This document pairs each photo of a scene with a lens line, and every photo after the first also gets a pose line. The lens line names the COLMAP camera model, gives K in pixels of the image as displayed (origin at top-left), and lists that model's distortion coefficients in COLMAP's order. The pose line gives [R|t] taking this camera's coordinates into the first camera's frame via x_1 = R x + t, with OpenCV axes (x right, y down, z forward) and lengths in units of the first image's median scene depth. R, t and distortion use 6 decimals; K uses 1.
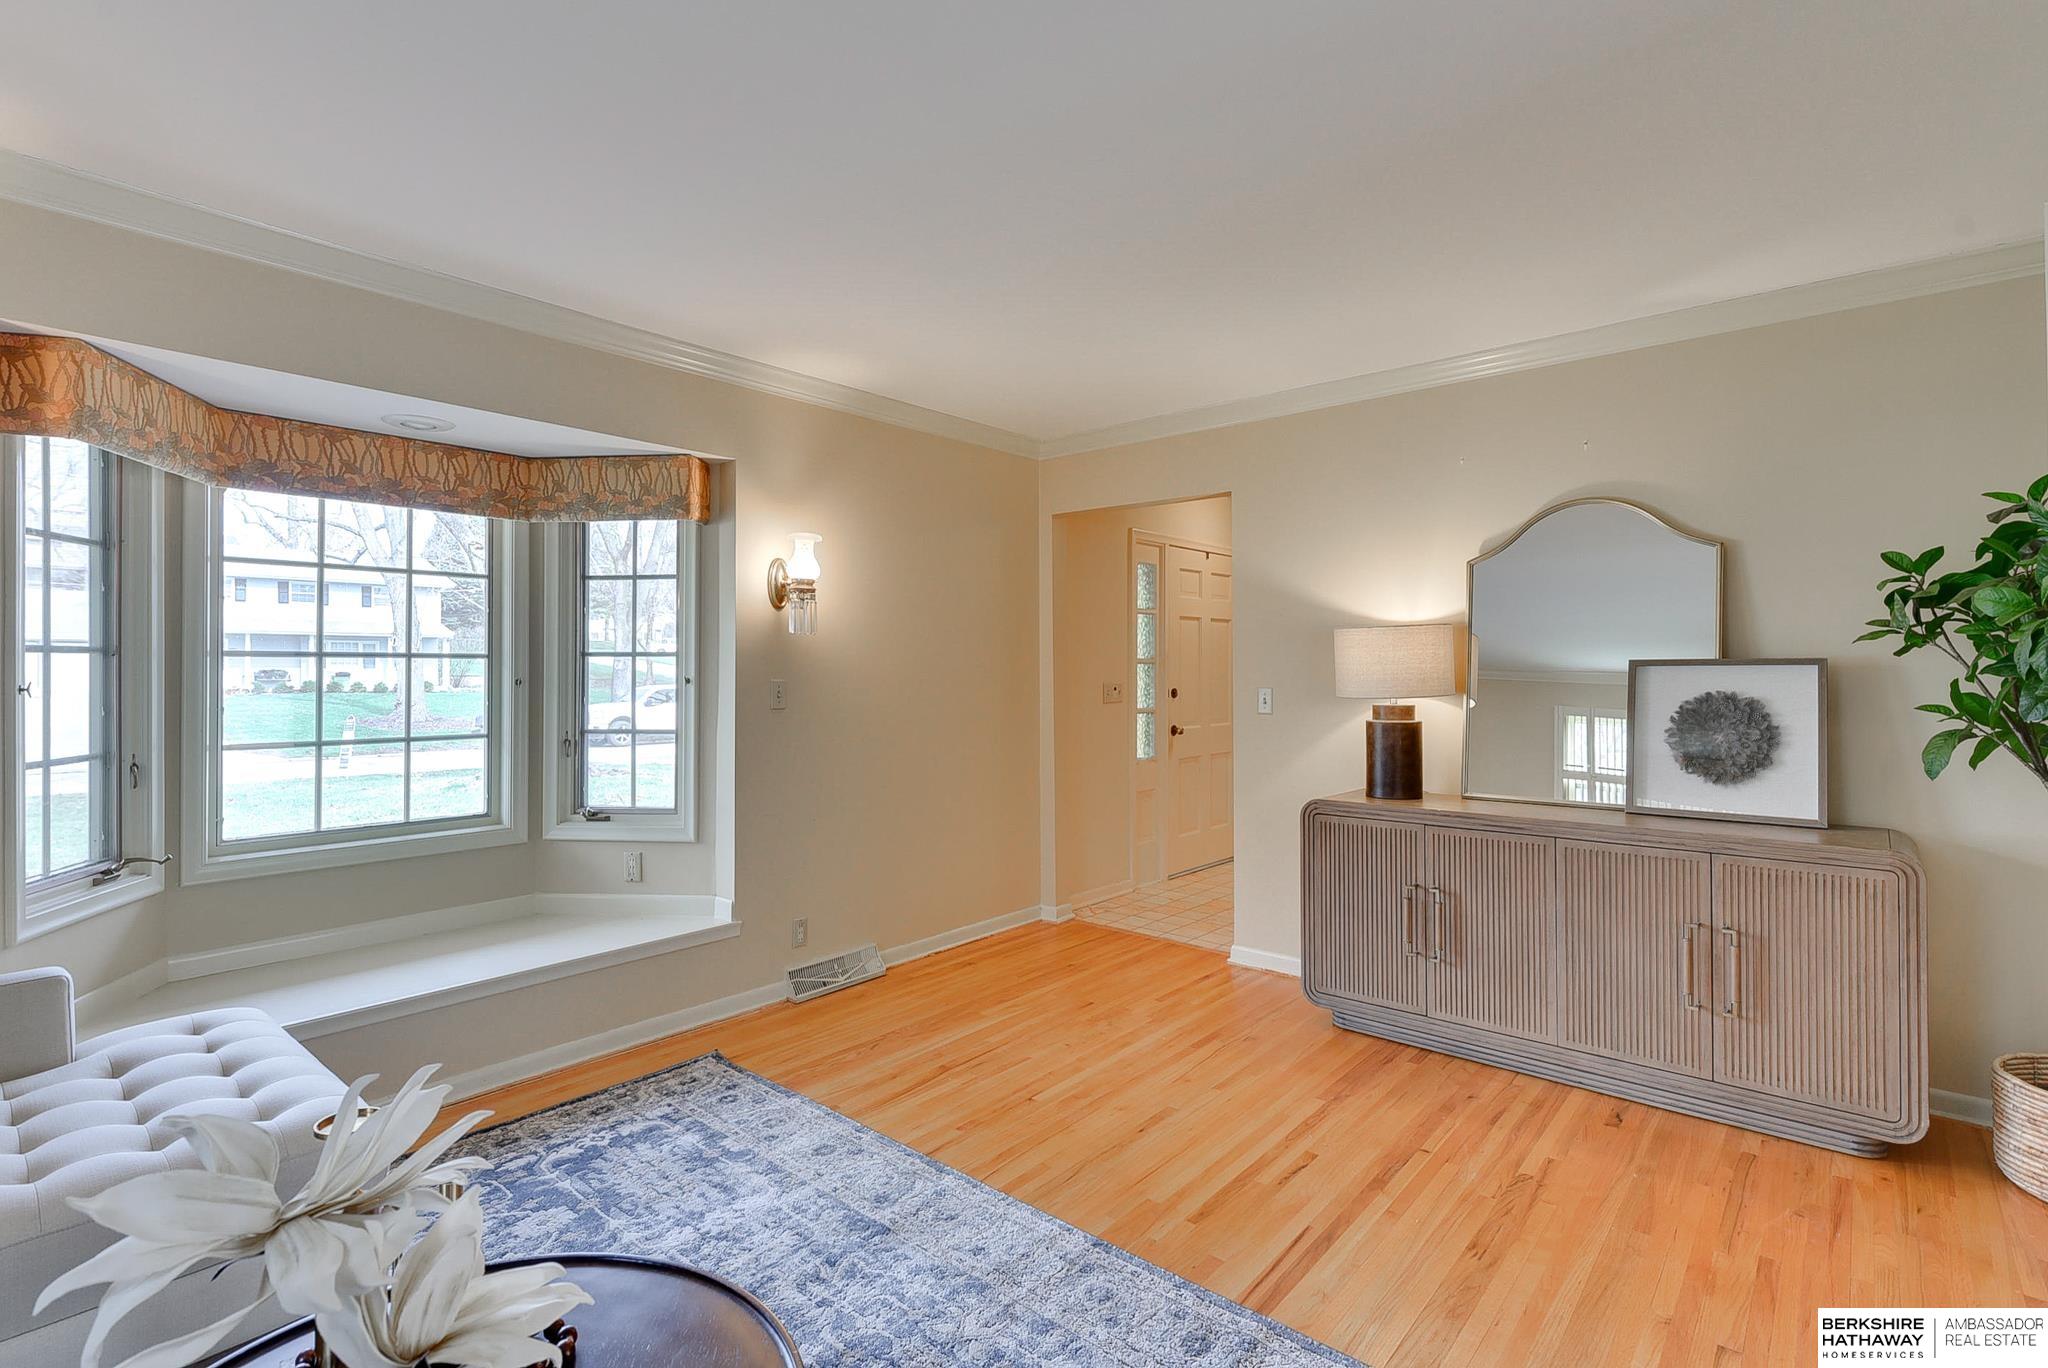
lens RADIAL K [[932.0, 0, 1027.8], [0, 932.0, 671.4], [0, 0, 1]] dist [0.006092, -0.003698]
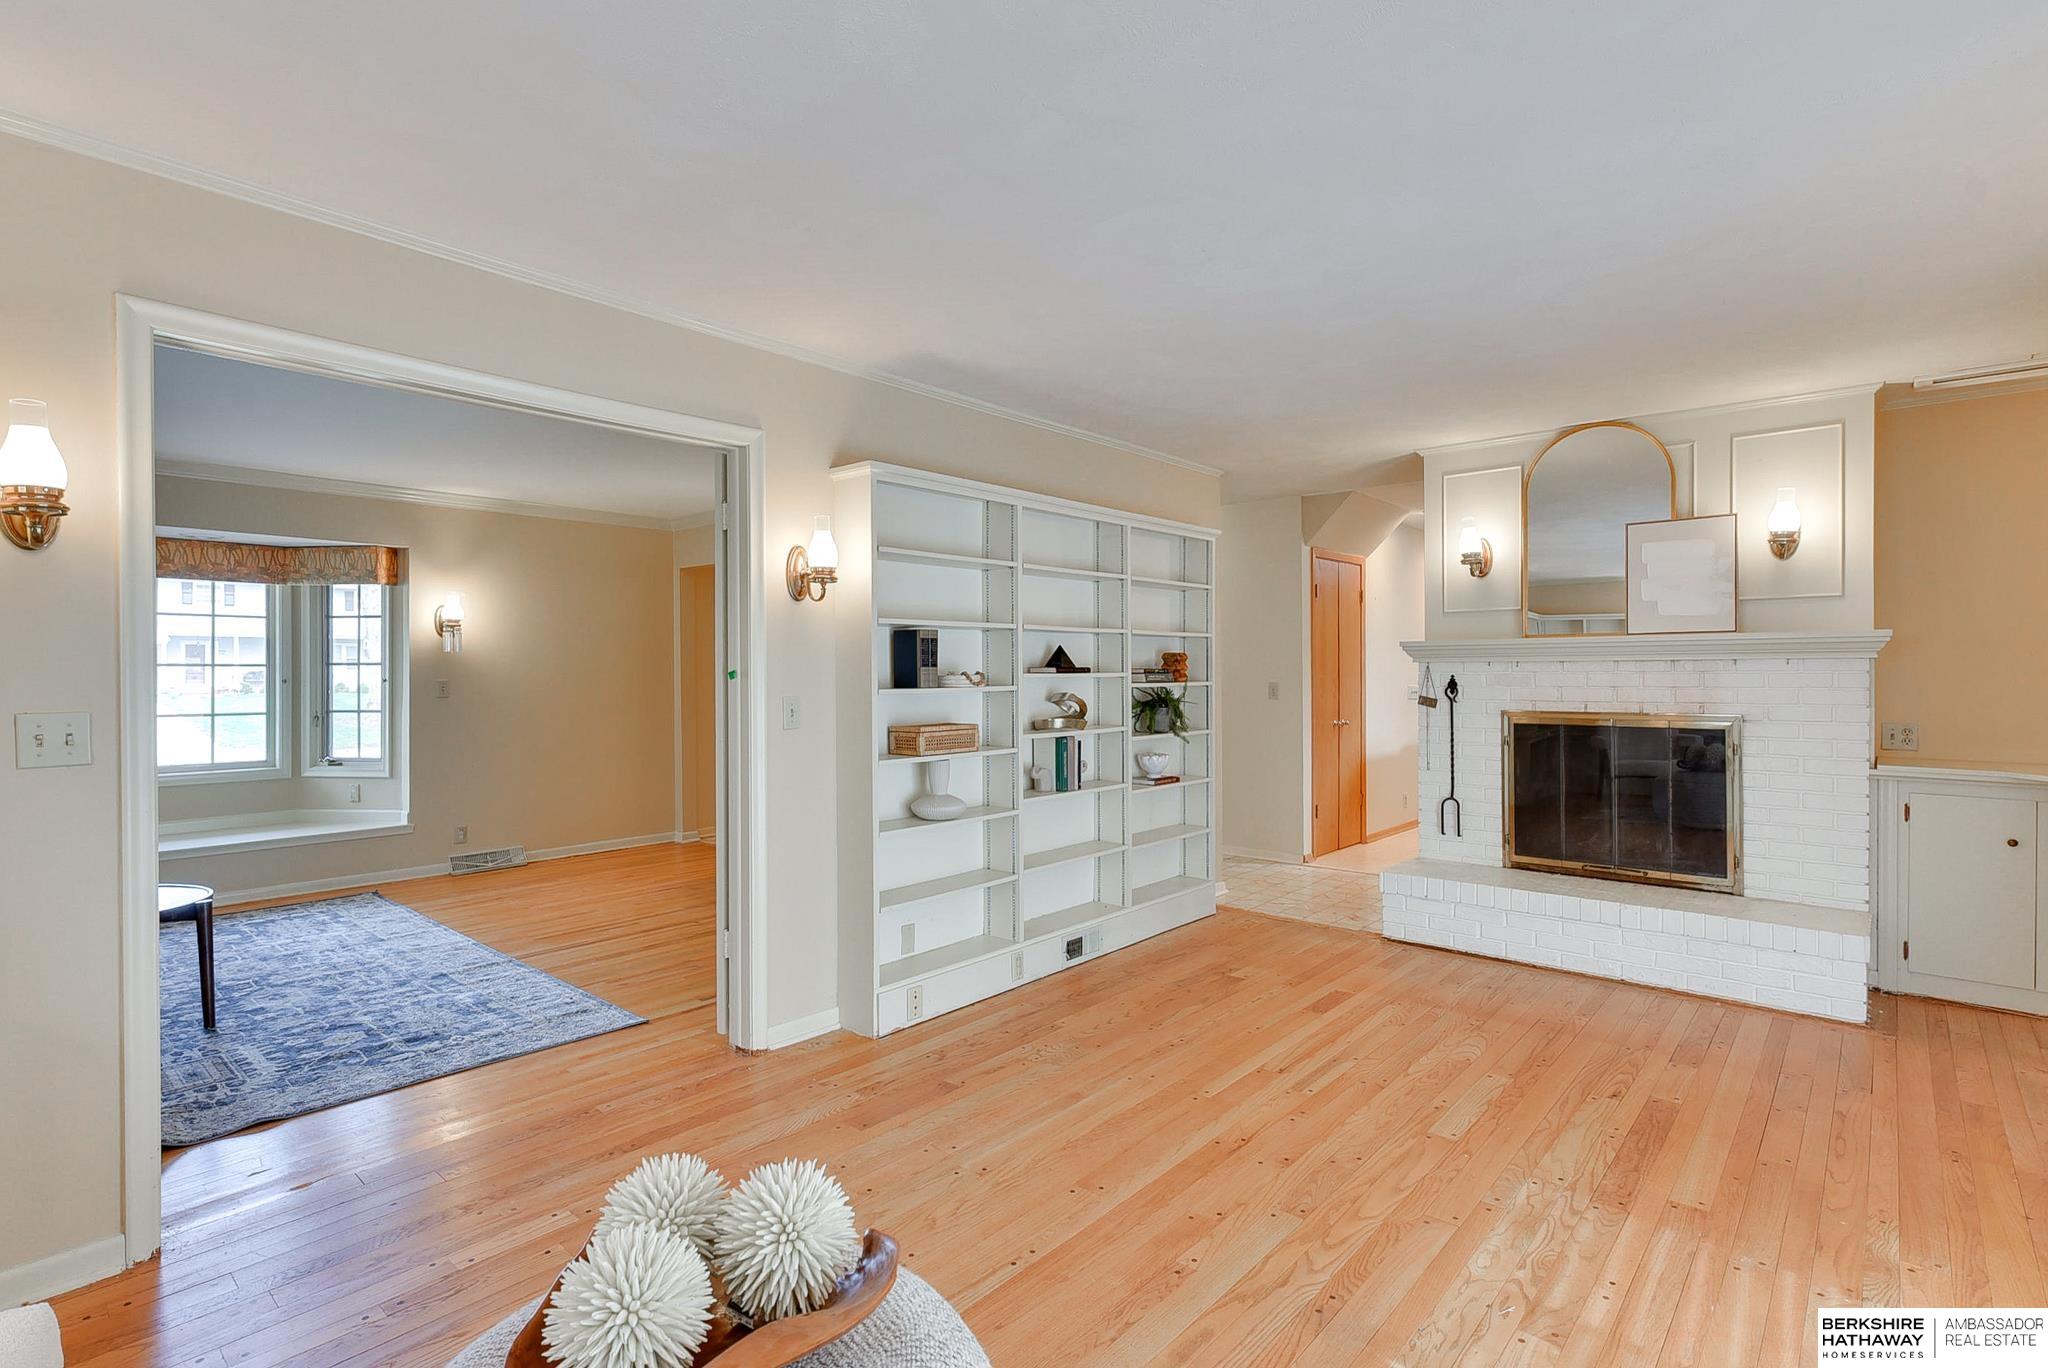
lens RADIAL K [[932.0, 0, 1022.5], [0, 932.0, 684.2], [0, 0, 1]] dist [0.006092, -0.003698]
pose [[0.999882, -0.002130, -0.015243, 0.787115], [0.002239, 0.999972, 0.007191, 0.007635], [0.015227, -0.007224, 0.999858, -0.636882]]
